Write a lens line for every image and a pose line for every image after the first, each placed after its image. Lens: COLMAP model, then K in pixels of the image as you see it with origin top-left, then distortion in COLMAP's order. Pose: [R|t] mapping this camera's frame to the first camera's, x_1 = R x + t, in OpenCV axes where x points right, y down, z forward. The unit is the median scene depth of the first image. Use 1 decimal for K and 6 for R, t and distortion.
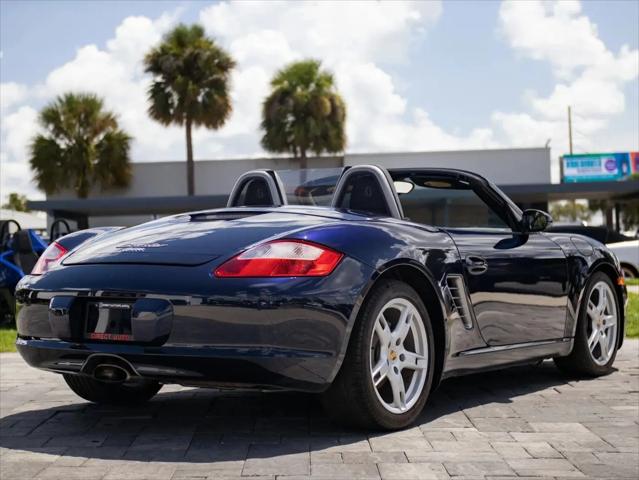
lens RADIAL K [[1170.8, 0, 319.5], [0, 1170.8, 240.0], [0, 0, 1]] dist [-0.014701, 0.025006]
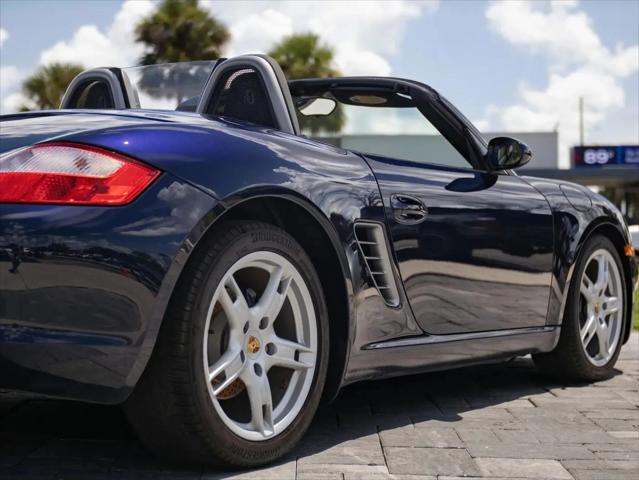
lens RADIAL K [[1170.8, 0, 319.5], [0, 1170.8, 240.0], [0, 0, 1]] dist [-0.014701, 0.025006]
pose [[0.999681, 0.024309, -0.006863, 0.090441], [-0.024238, 0.999653, 0.010313, 0.033129], [0.007111, -0.010144, 0.999923, 0.351604]]
